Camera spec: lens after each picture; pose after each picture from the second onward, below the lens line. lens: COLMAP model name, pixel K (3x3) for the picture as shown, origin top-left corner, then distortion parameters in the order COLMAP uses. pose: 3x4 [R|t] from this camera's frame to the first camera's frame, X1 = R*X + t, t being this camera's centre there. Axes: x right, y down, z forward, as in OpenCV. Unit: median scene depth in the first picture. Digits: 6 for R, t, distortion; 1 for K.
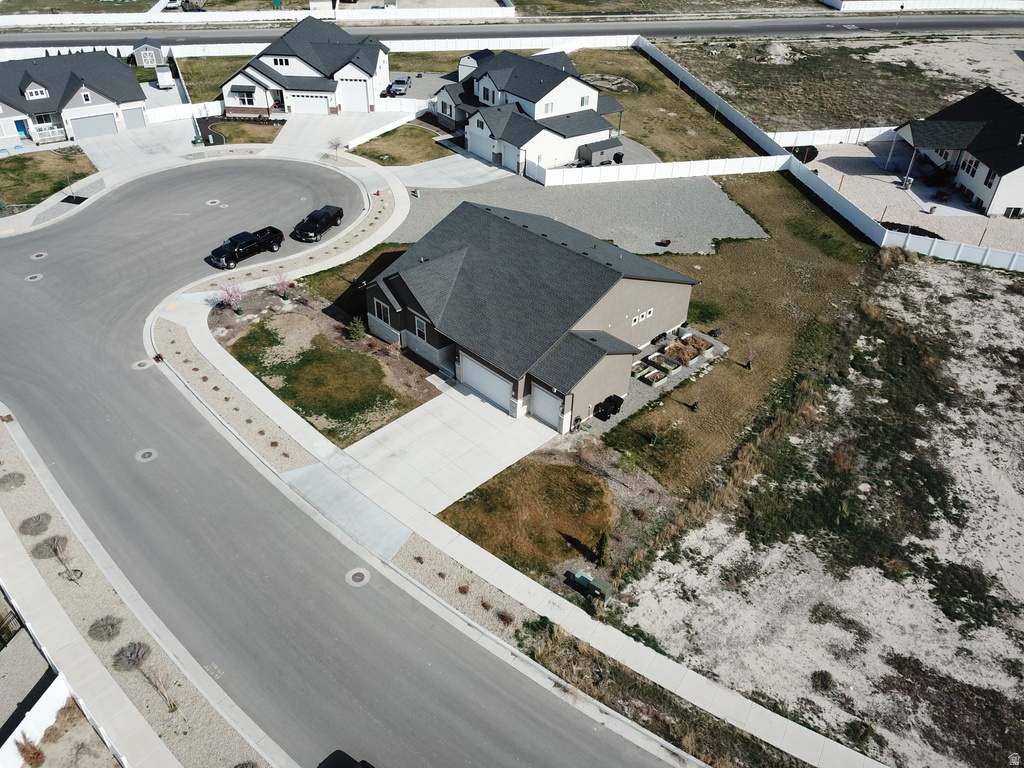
lens RADIAL K [[785.1, 0, 505.6], [0, 785.1, 384.9], [0, 0, 1]] dist [0.006767, -0.006505]
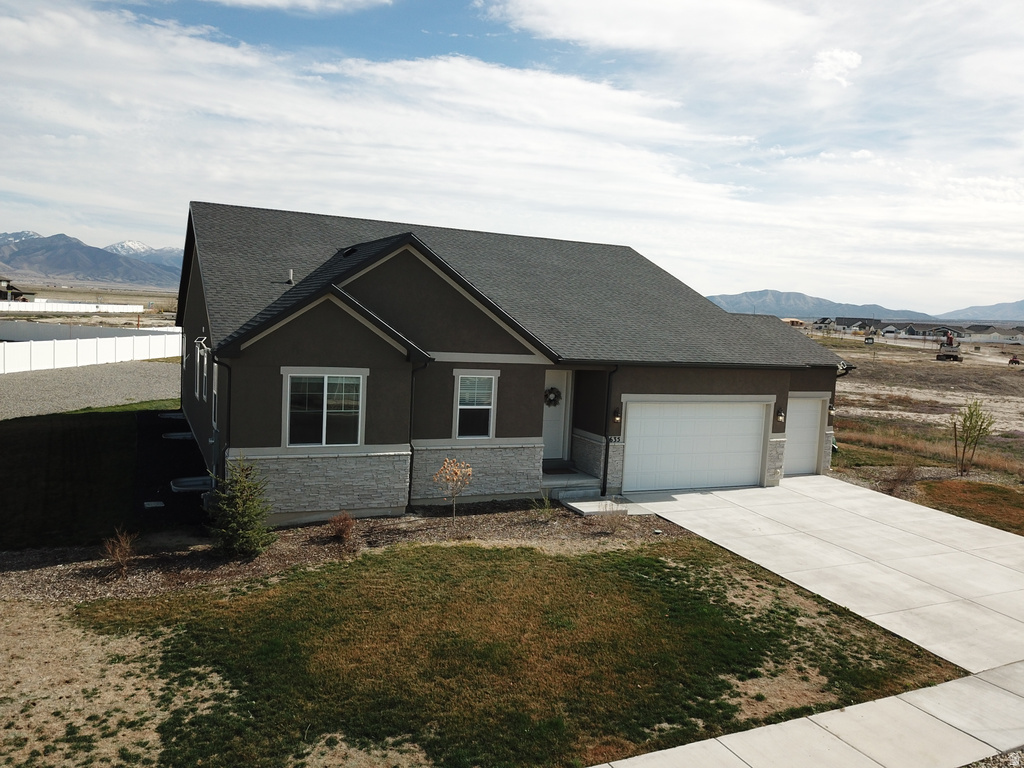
lens RADIAL K [[785.1, 0, 505.6], [0, 785.1, 384.9], [0, 0, 1]] dist [0.006767, -0.006505]
pose [[0.321616, -0.087185, 0.942848, -0.410788], [0.514737, 0.851864, -0.096811, -0.038067], [-0.794738, 0.516455, 0.318851, 0.852519]]
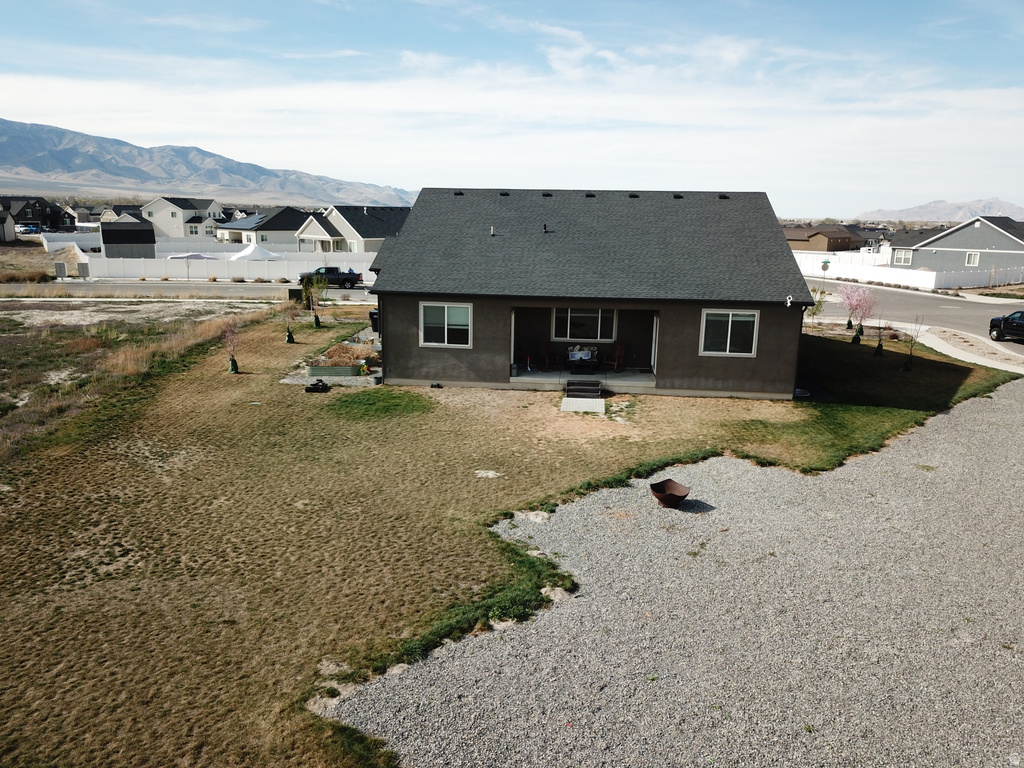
lens RADIAL K [[759.6, 0, 509.7], [0, 759.6, 416.8], [0, 0, 1]] dist [0.001481, 0.000707]
pose [[-0.764102, 0.137113, -0.630356, 0.516756], [-0.396330, 0.671208, 0.626421, -0.432238], [0.508990, 0.728478, -0.458529, 1.381989]]
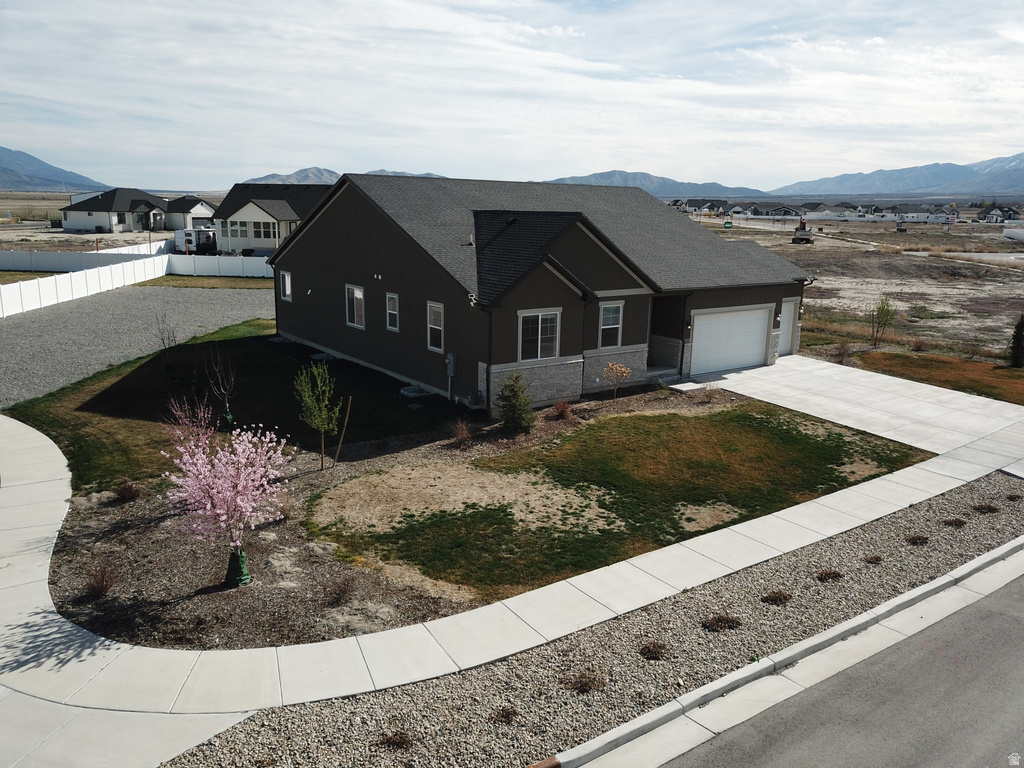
lens RADIAL K [[785.1, 0, 505.6], [0, 785.1, 384.9], [0, 0, 1]] dist [0.006767, -0.006505]
pose [[0.141341, -0.235122, 0.961634, -0.595826], [0.563082, 0.818041, 0.117252, -0.133320], [-0.814224, 0.524907, 0.248016, 0.923824]]
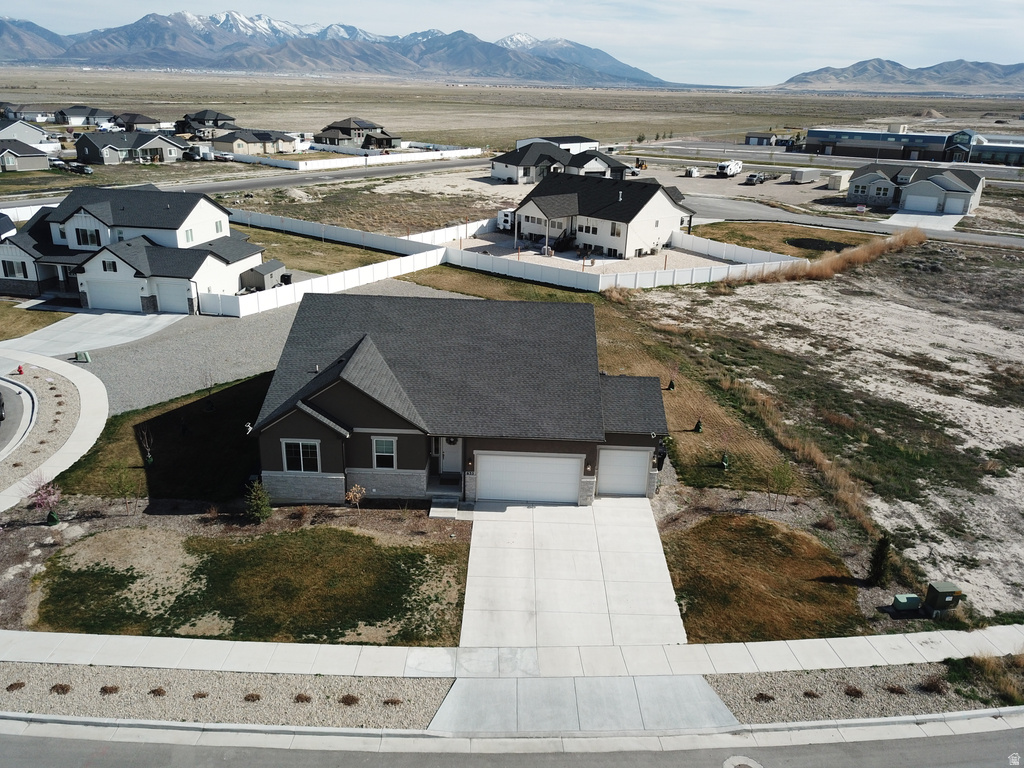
lens RADIAL K [[785.1, 0, 505.6], [0, 785.1, 384.9], [0, 0, 1]] dist [0.006767, -0.006505]
pose [[0.707384, -0.250191, 0.661069, -0.446224], [0.401801, 0.911785, -0.084874, -0.025946], [-0.581518, 0.325657, 0.745509, 0.416441]]
